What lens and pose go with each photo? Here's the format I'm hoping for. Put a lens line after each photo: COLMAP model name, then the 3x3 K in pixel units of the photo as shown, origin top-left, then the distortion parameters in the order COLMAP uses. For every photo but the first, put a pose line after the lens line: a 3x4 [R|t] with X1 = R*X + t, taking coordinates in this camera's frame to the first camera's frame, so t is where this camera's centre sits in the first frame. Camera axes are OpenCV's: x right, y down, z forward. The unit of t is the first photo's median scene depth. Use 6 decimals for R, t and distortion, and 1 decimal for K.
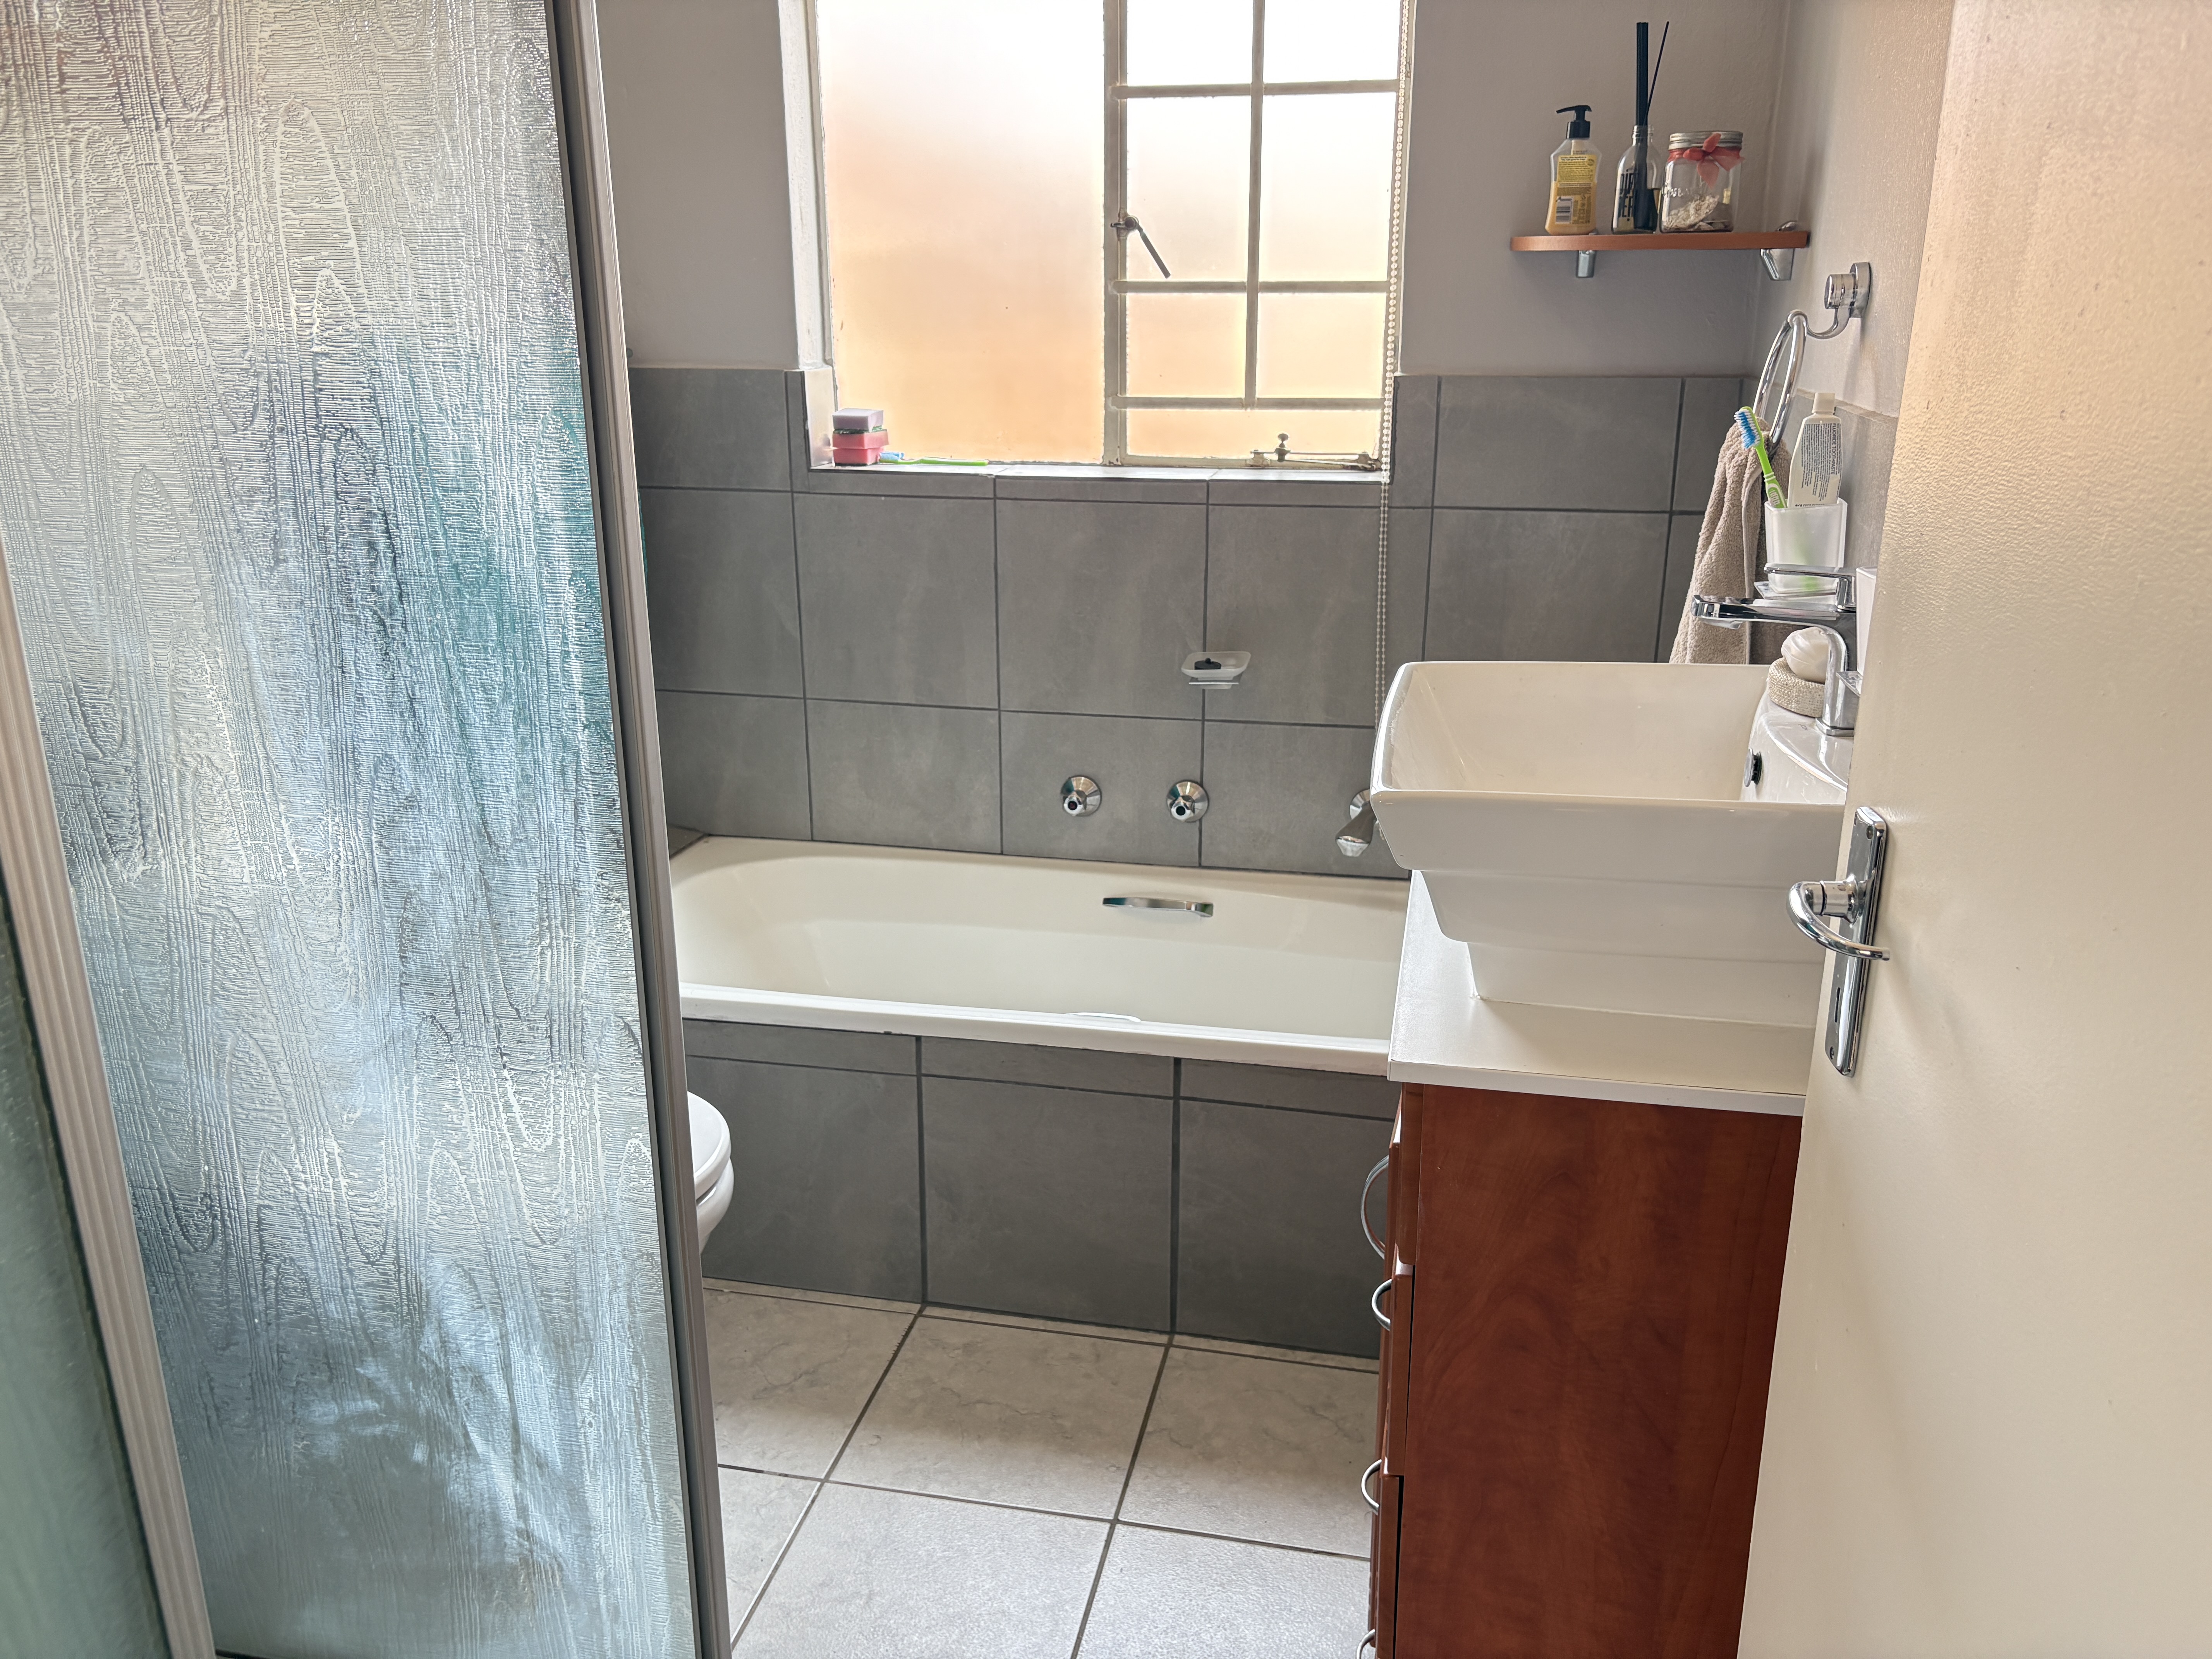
lens RADIAL K [[1680.9, 0, 1101.5], [0, 1680.9, 833.3], [0, 0, 1]] dist [0.035787, -0.038920]
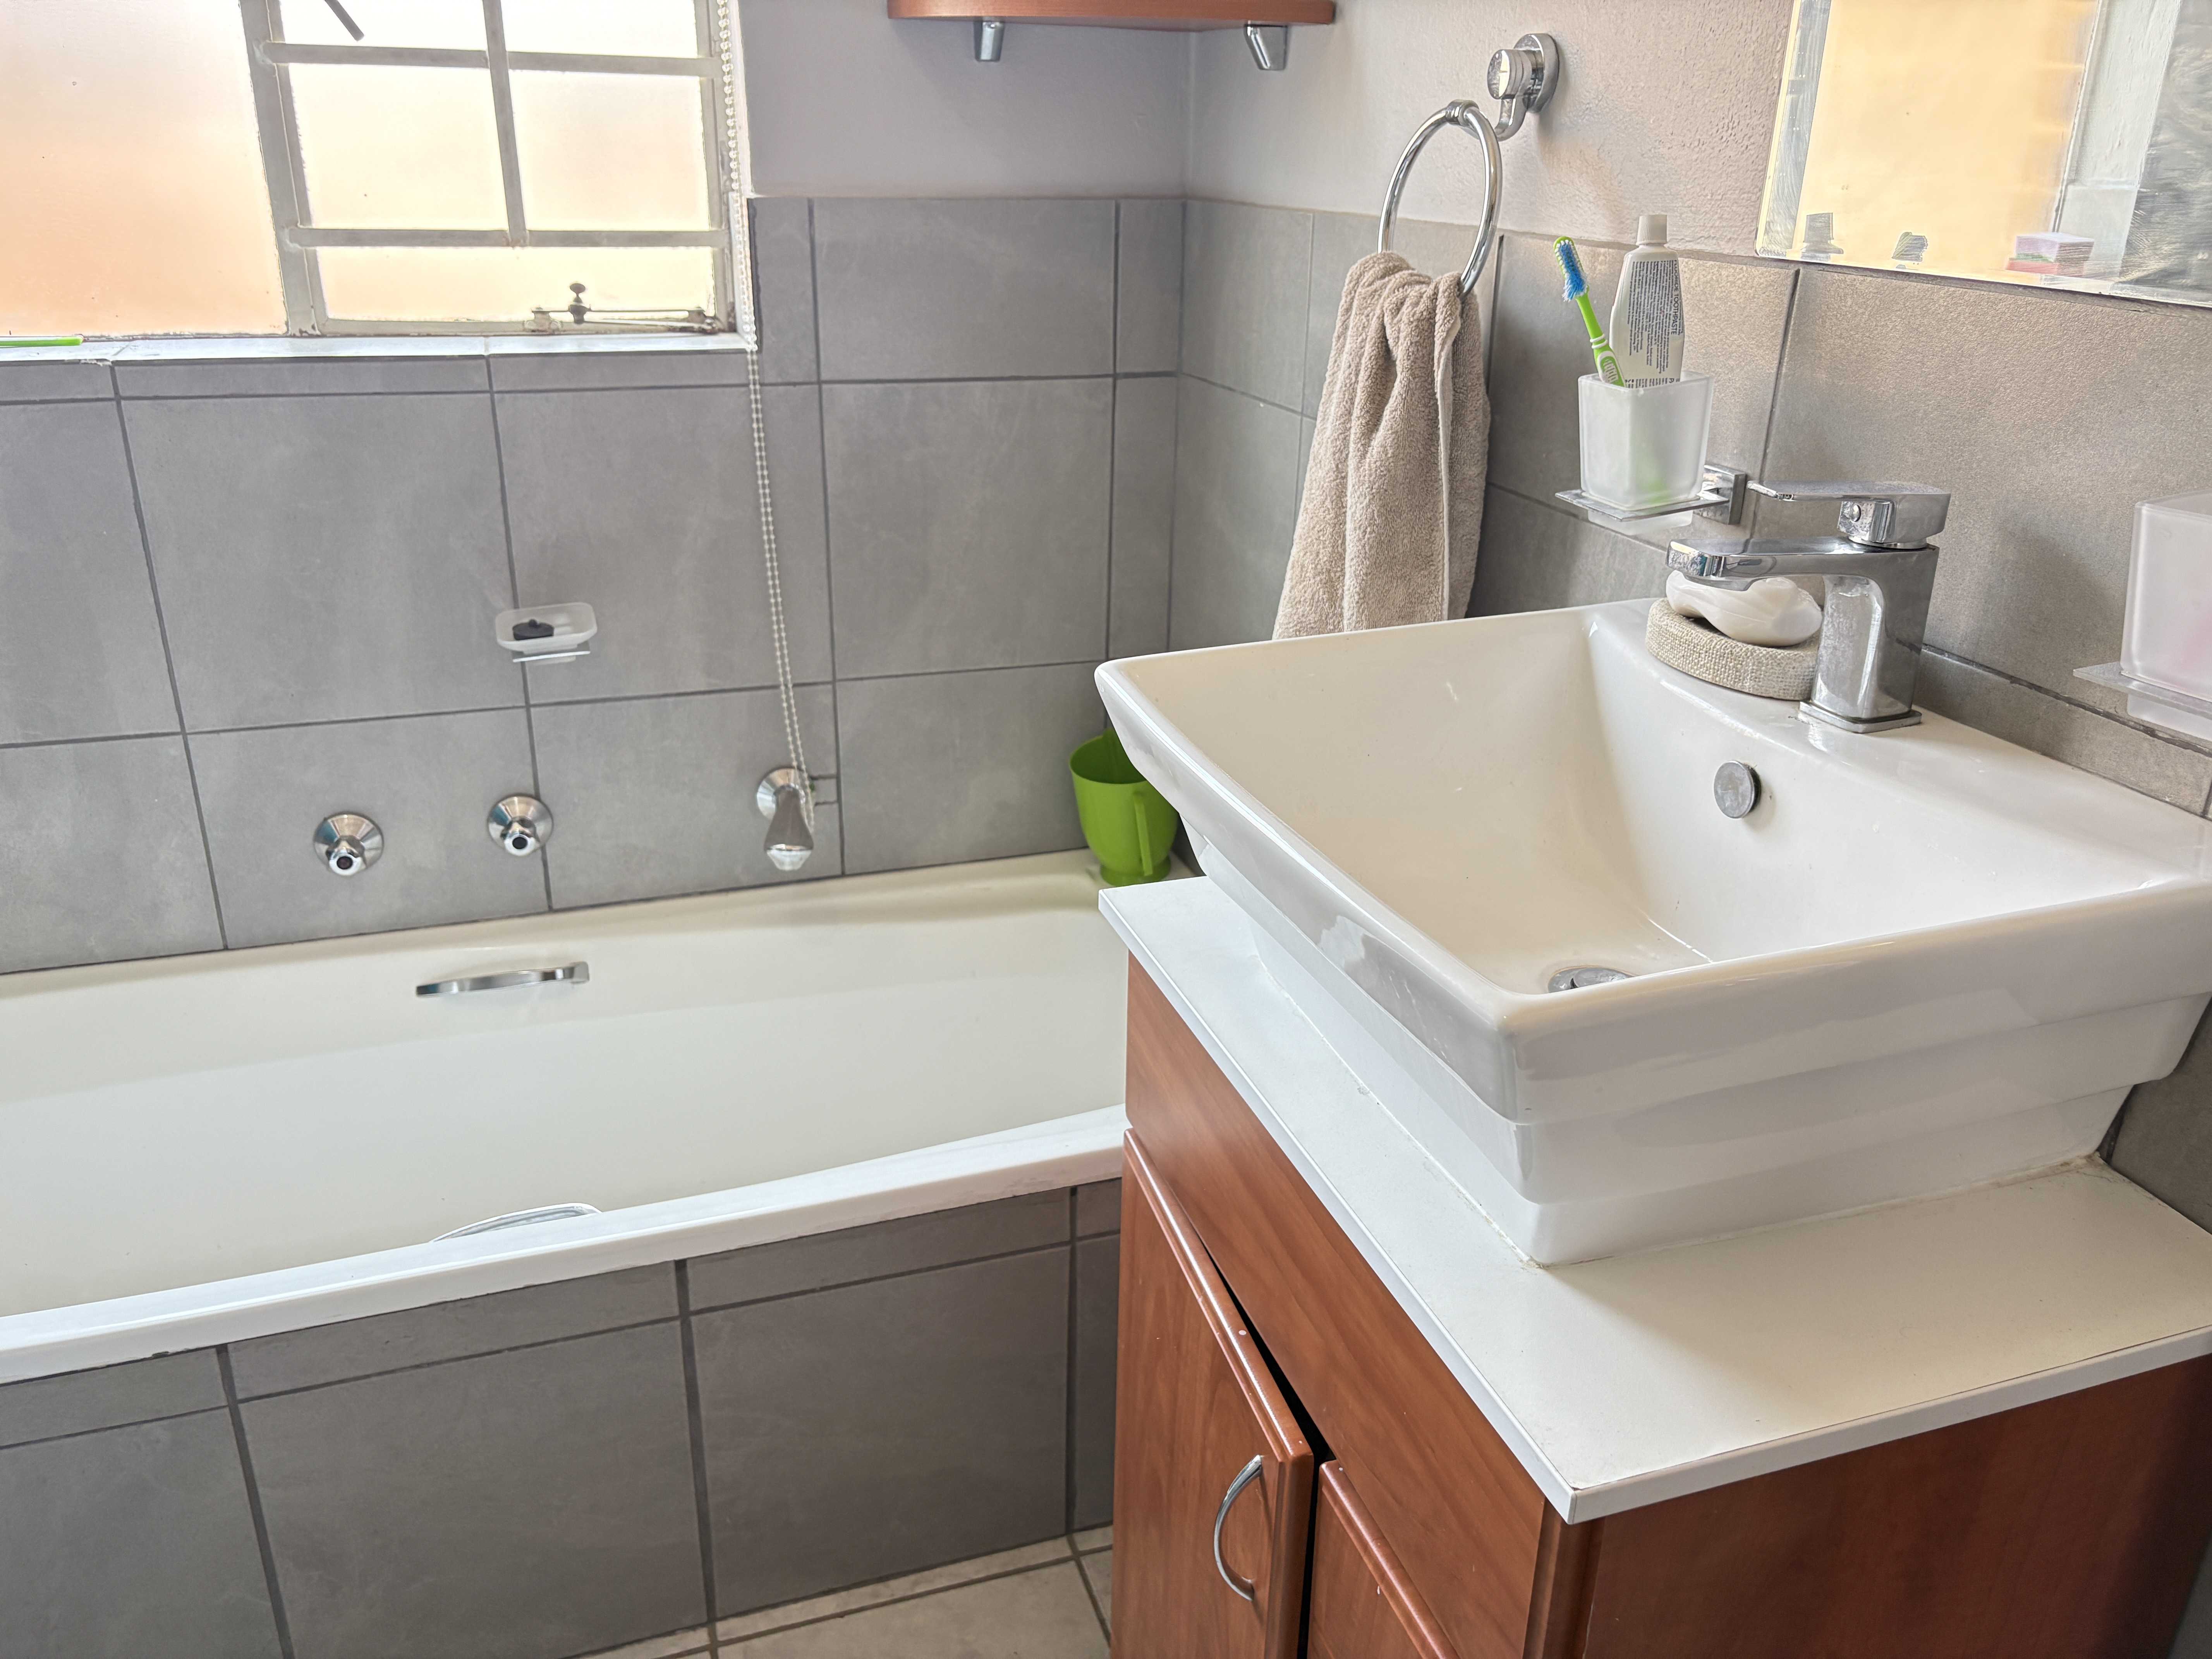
lens RADIAL K [[1680.9, 0, 1107.4], [0, 1680.9, 820.7], [0, 0, 1]] dist [0.035787, -0.038920]
pose [[0.856815, -0.176977, 0.484301, -0.080730], [0.136306, 0.983581, 0.118279, -0.071658], [-0.497282, -0.035330, 0.866870, 0.280130]]
